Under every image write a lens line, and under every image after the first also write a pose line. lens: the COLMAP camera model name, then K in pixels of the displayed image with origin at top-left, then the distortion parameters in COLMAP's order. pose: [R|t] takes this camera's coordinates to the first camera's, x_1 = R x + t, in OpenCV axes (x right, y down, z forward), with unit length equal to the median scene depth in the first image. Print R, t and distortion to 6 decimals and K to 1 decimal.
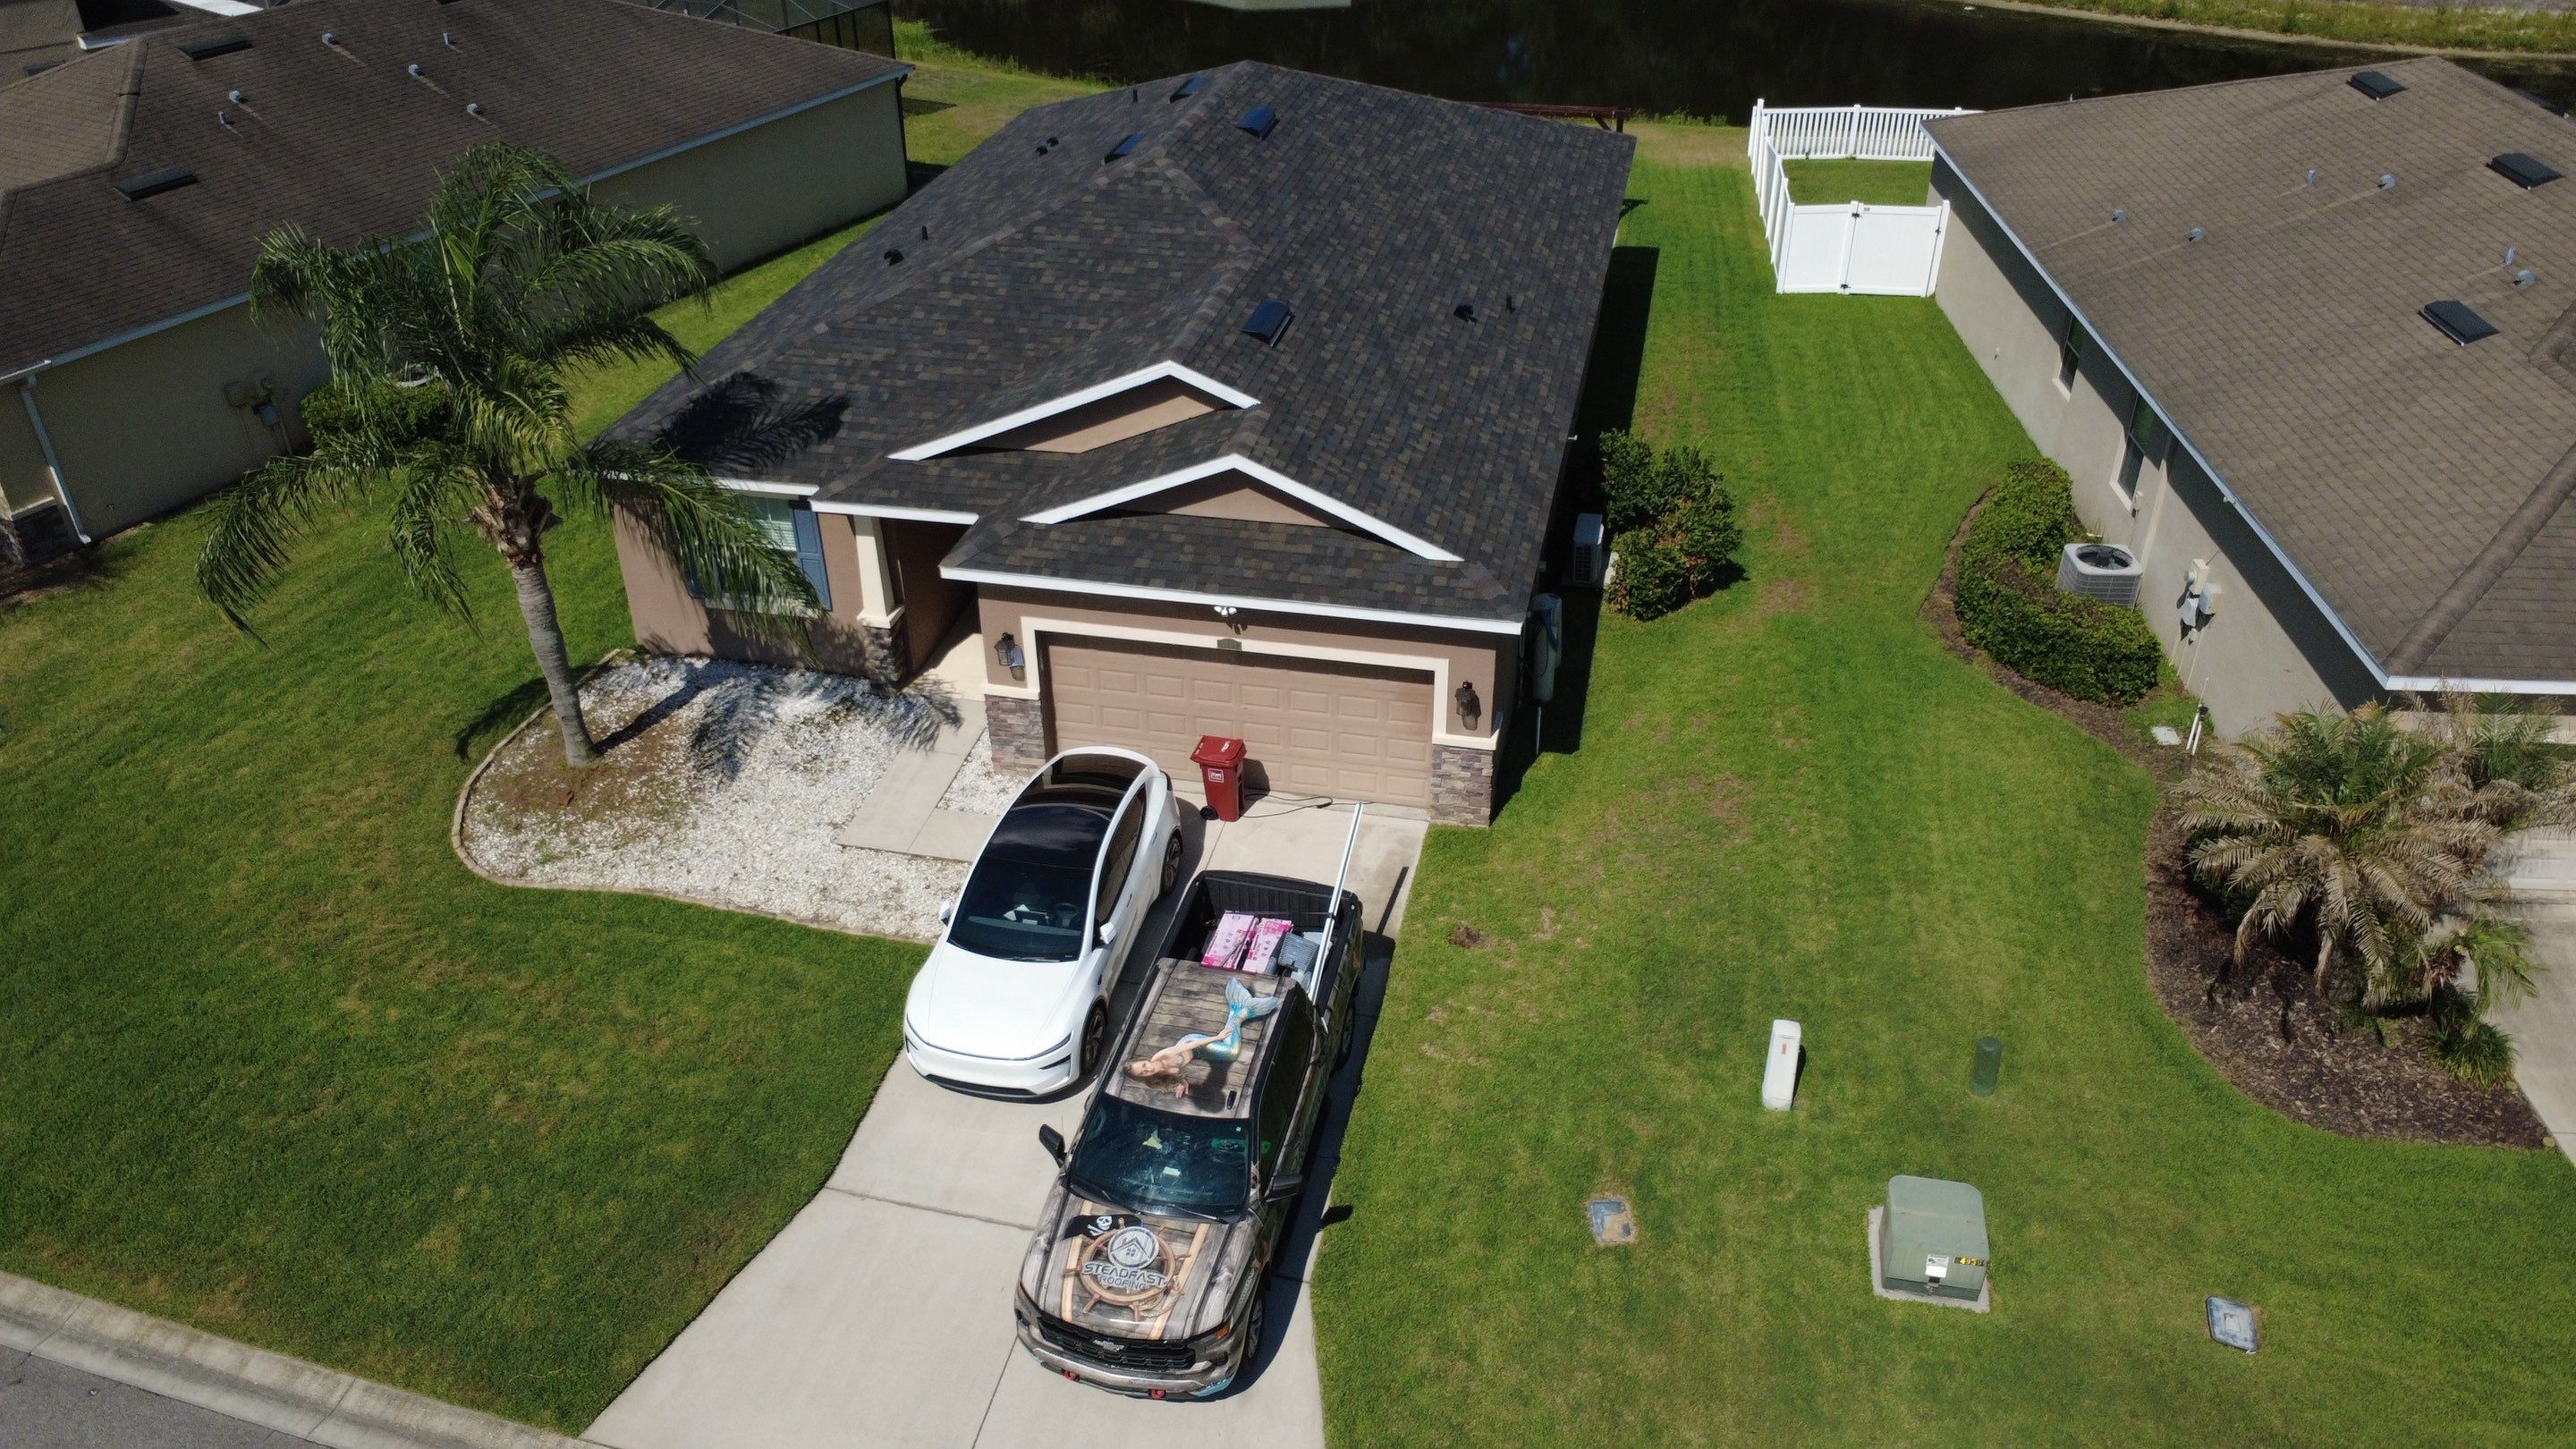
lens RADIAL K [[1881.7, 0, 1288.8], [0, 1881.7, 717.7], [0, 0, 1]] dist [-0.001552, 0.003131]
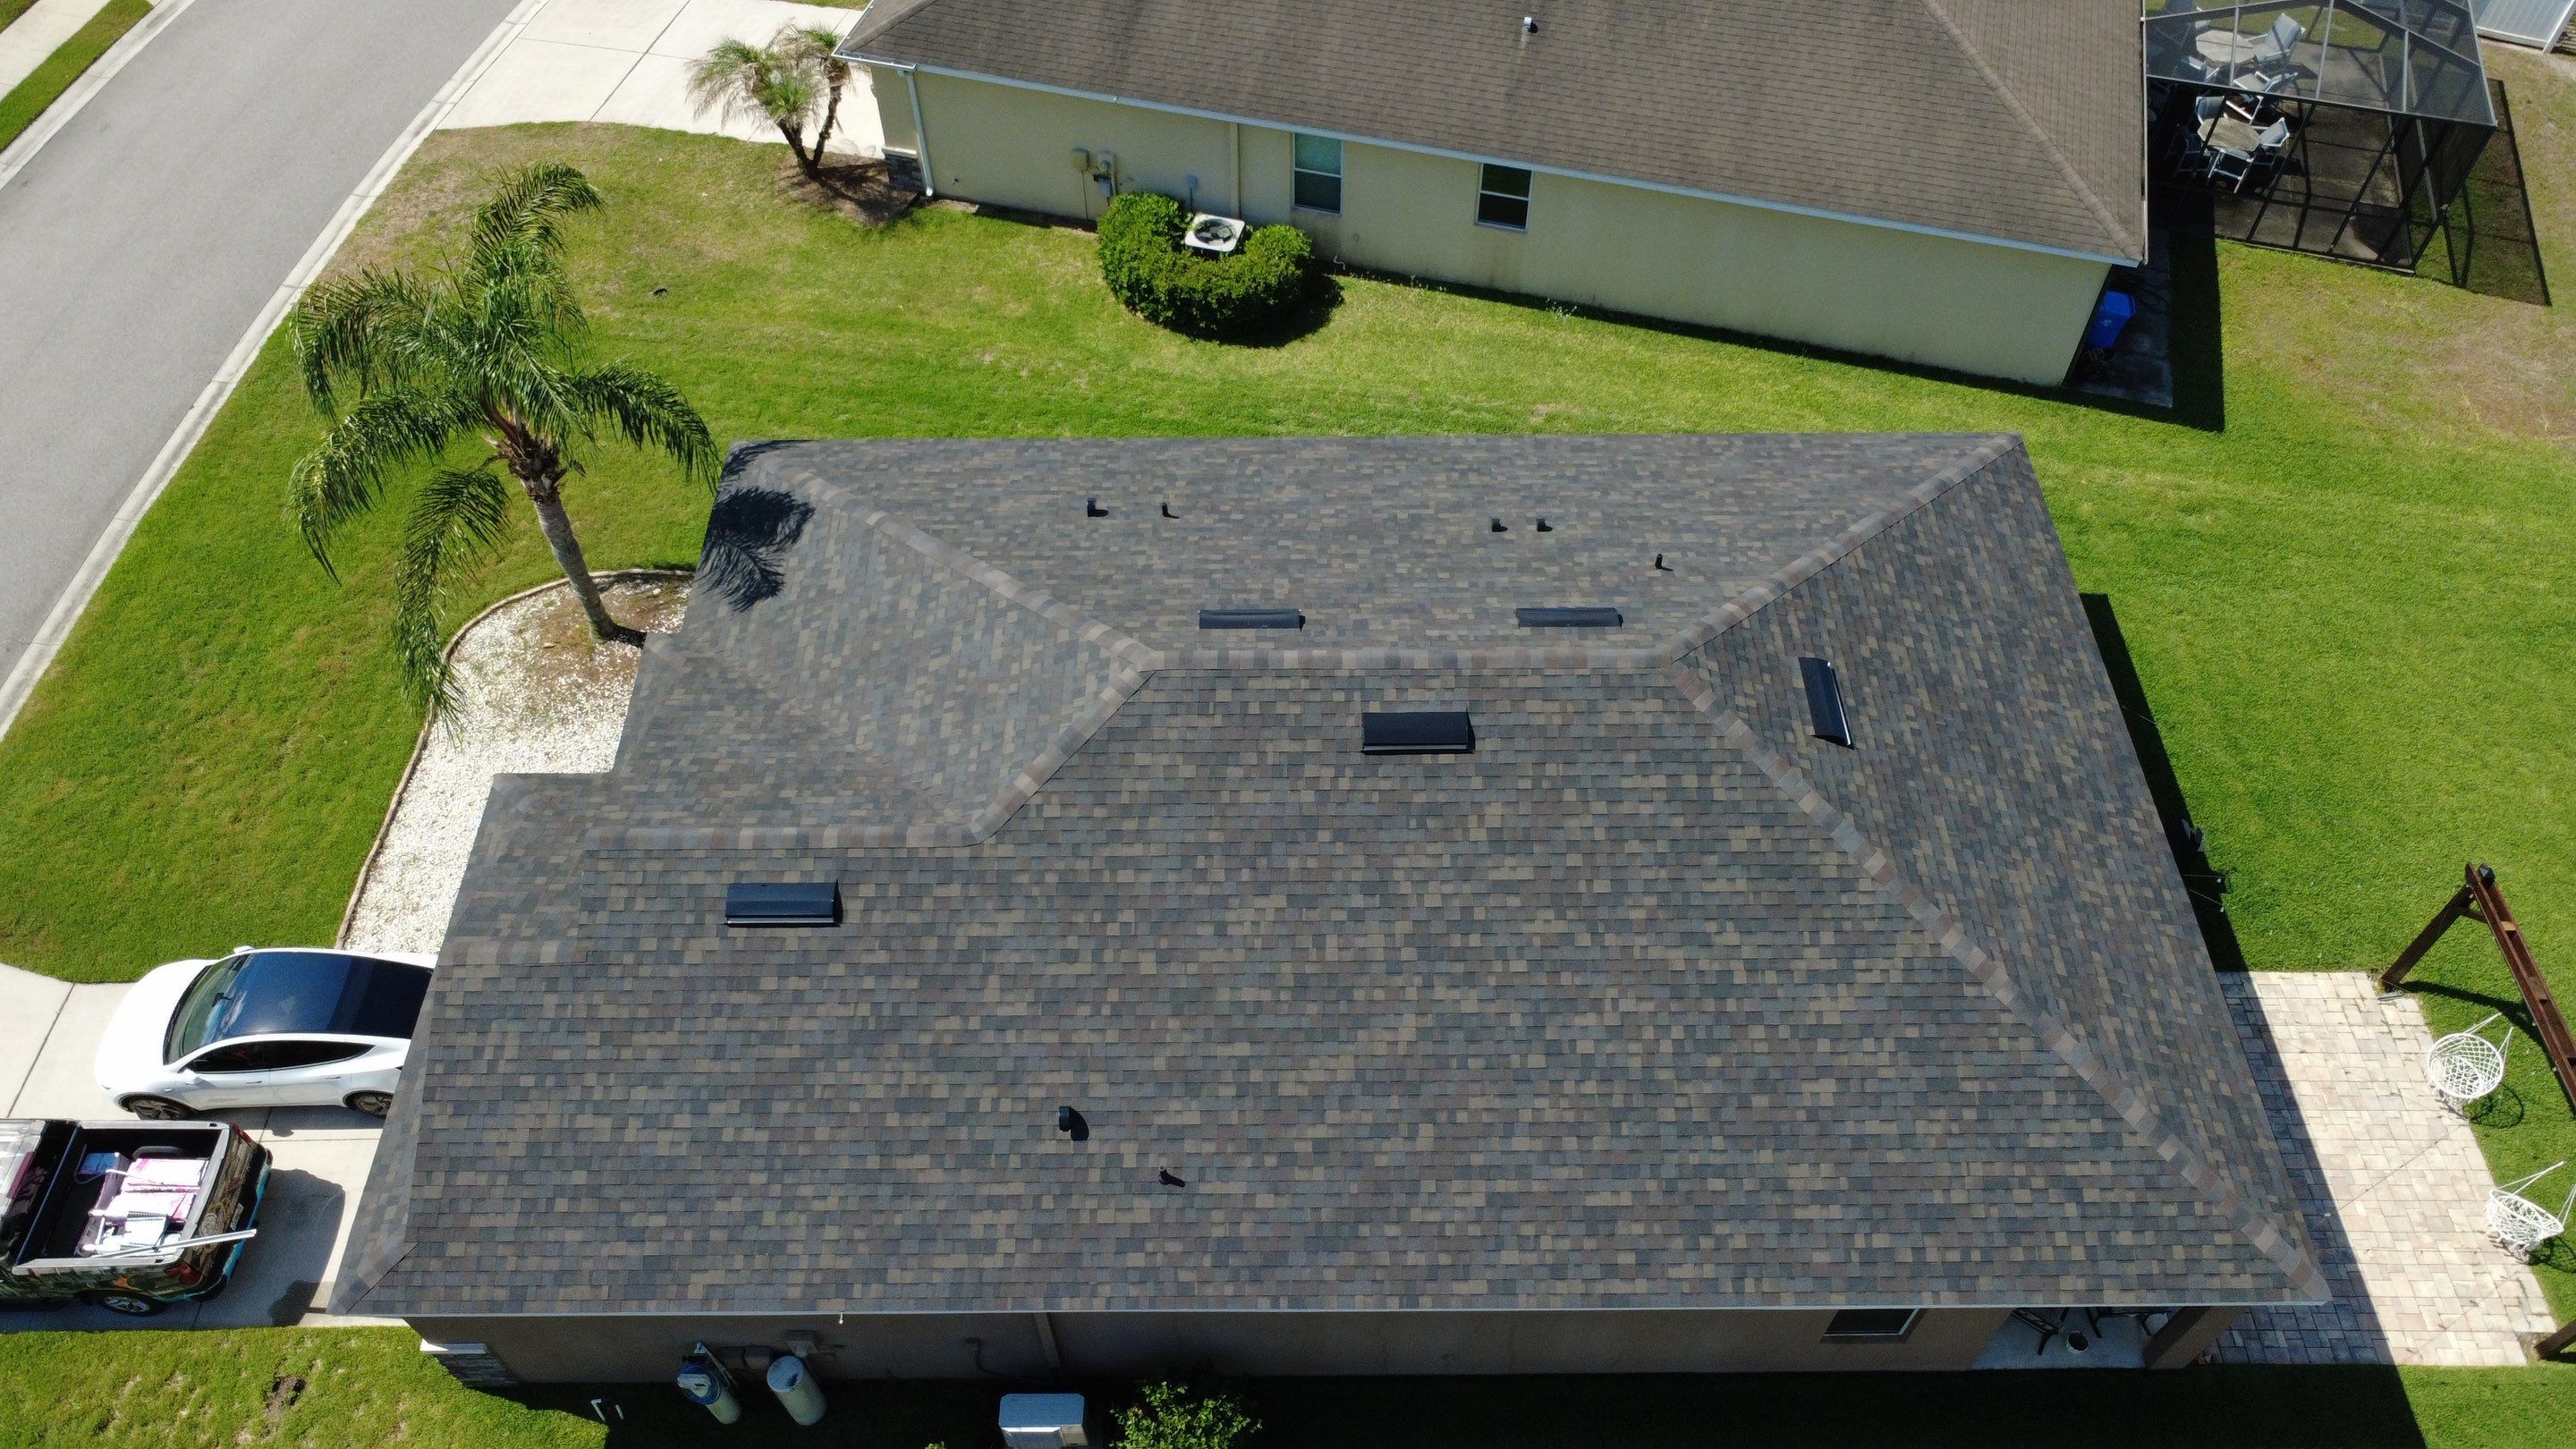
lens RADIAL K [[1881.7, 0, 1282.9], [0, 1881.7, 721.1], [0, 0, 1]] dist [-0.001552, 0.003131]
pose [[0.220457, 0.771325, -0.597040, 0.452190], [-0.515166, 0.611837, 0.600217, -0.834378], [0.828253, 0.175253, 0.532244, 0.690038]]
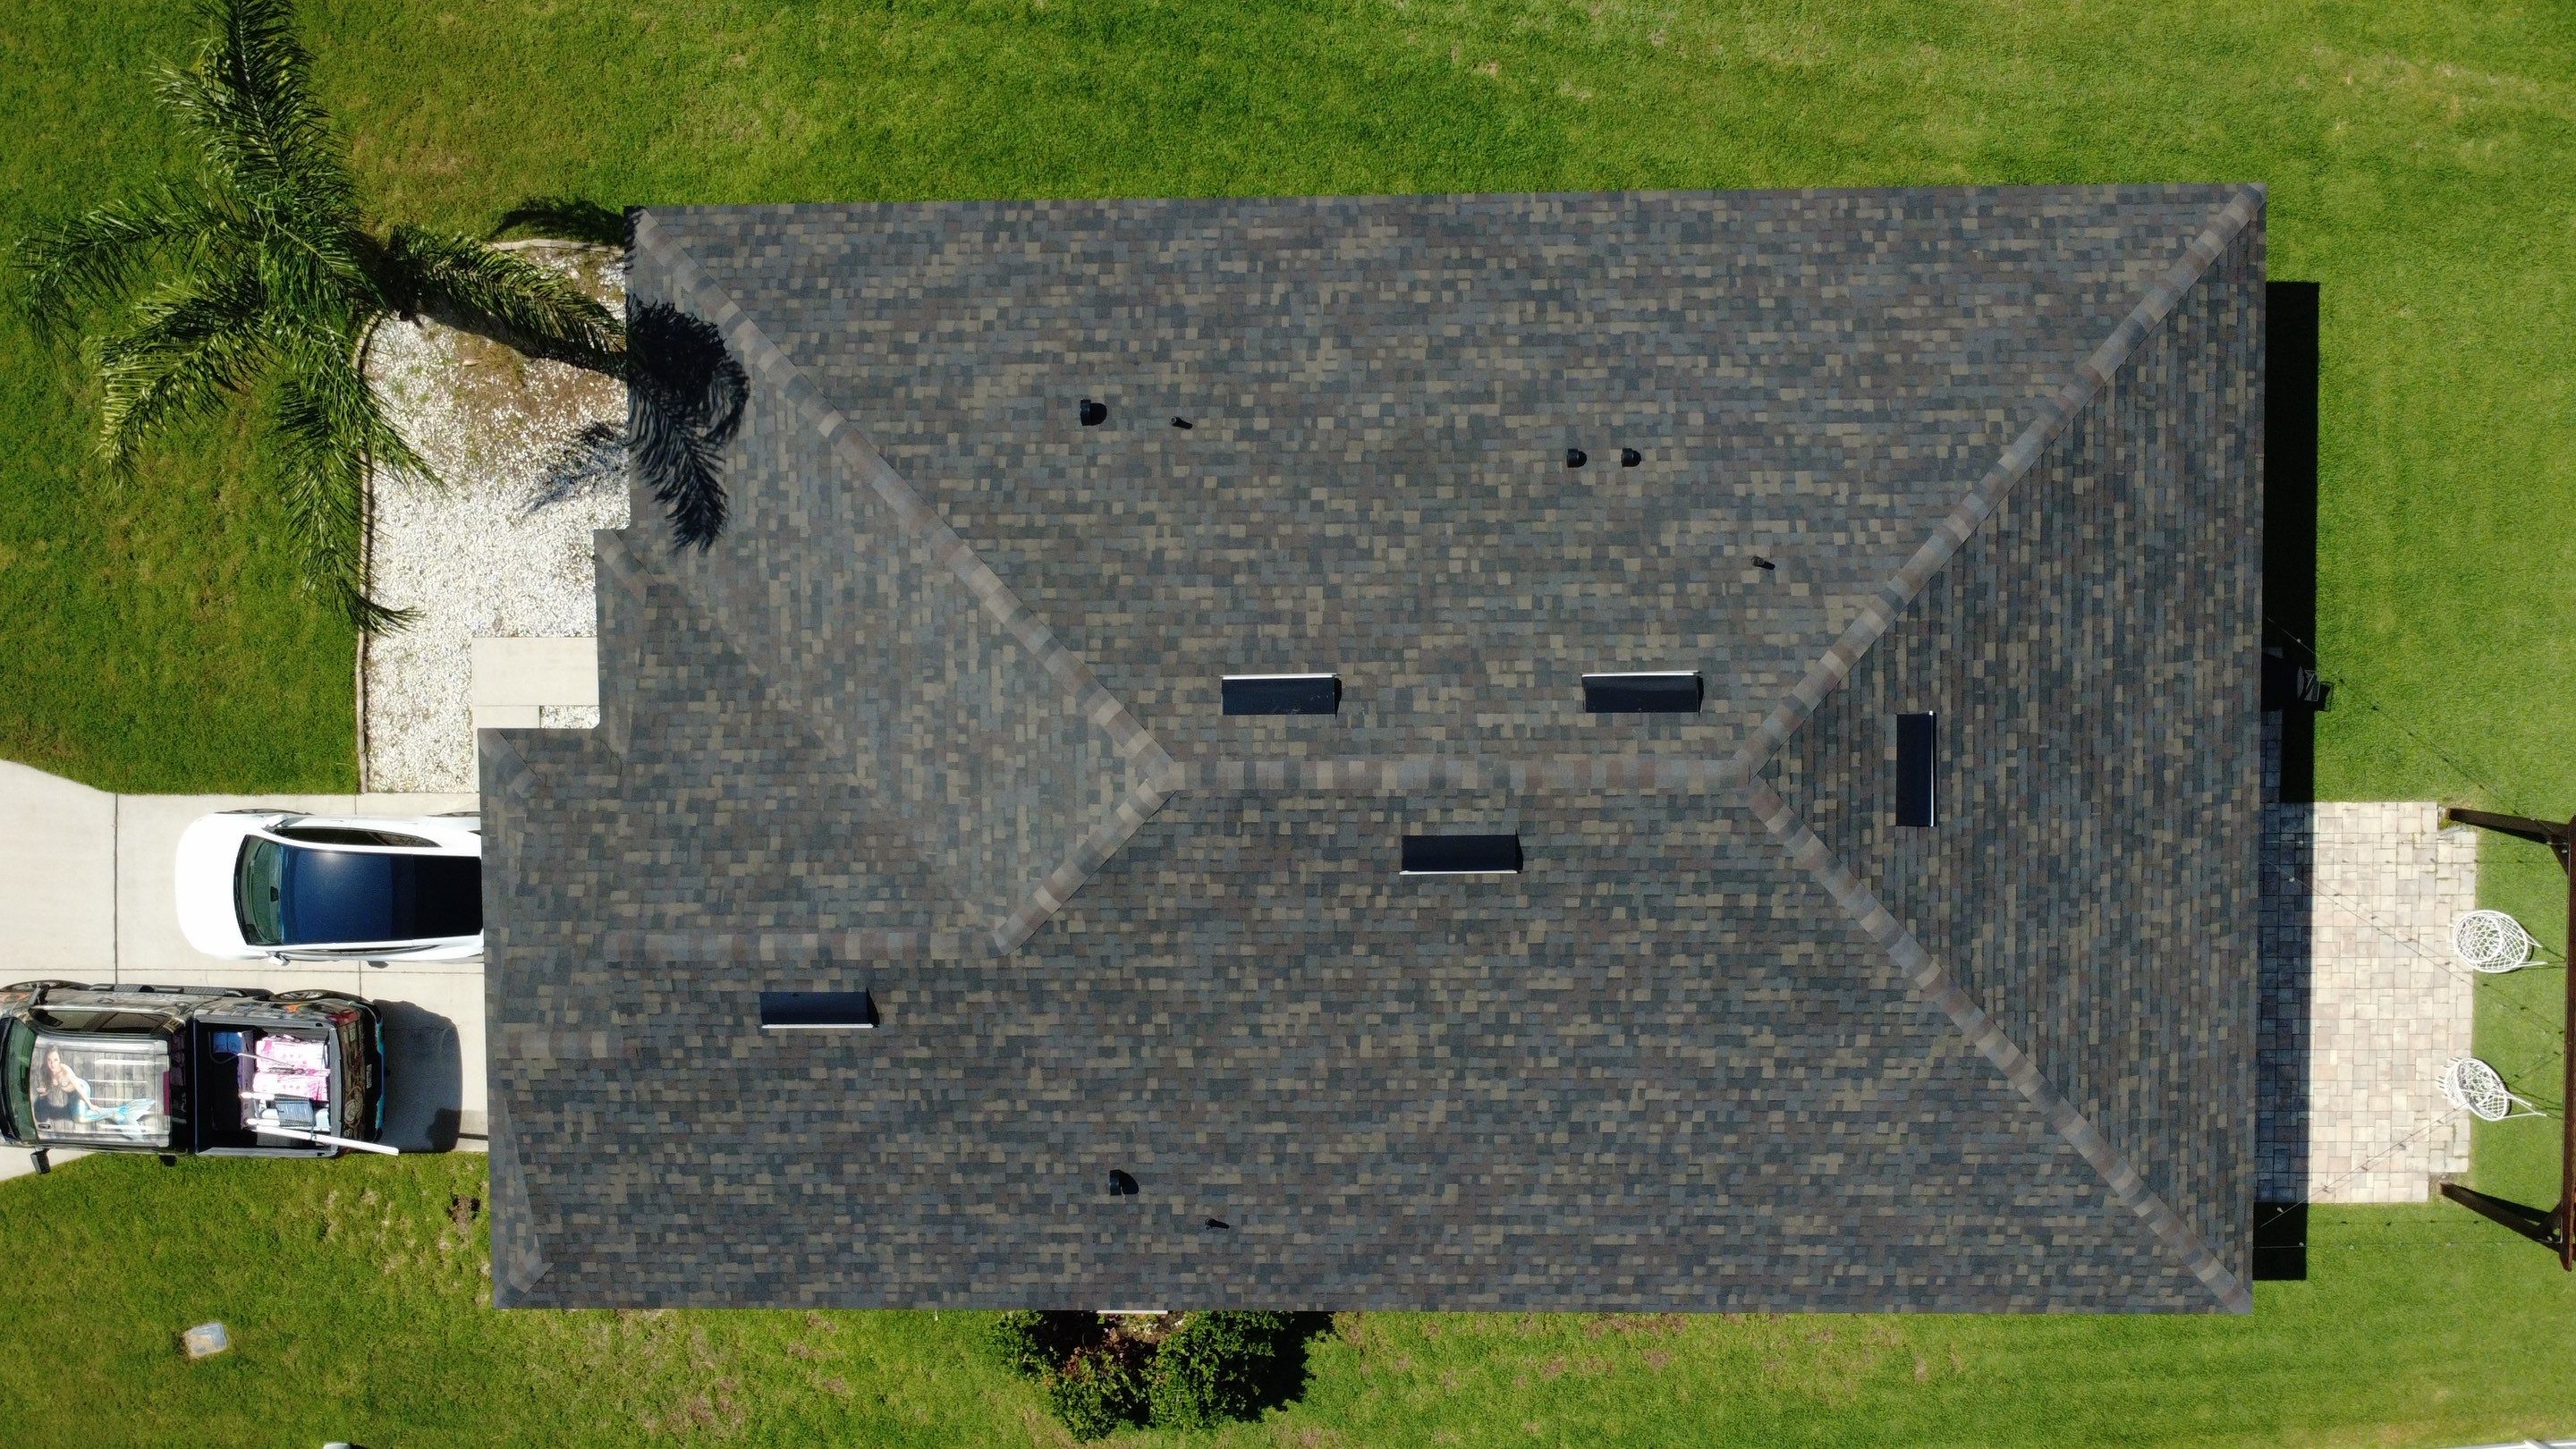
lens RADIAL K [[1881.7, 0, 1280.4], [0, 1881.7, 721.4], [0, 0, 1]] dist [-0.001552, 0.003131]
pose [[0.222582, 0.973889, 0.044700, -0.121035], [-0.491495, 0.072497, 0.867858, -0.997071], [0.841956, -0.215139, 0.494798, 0.749076]]
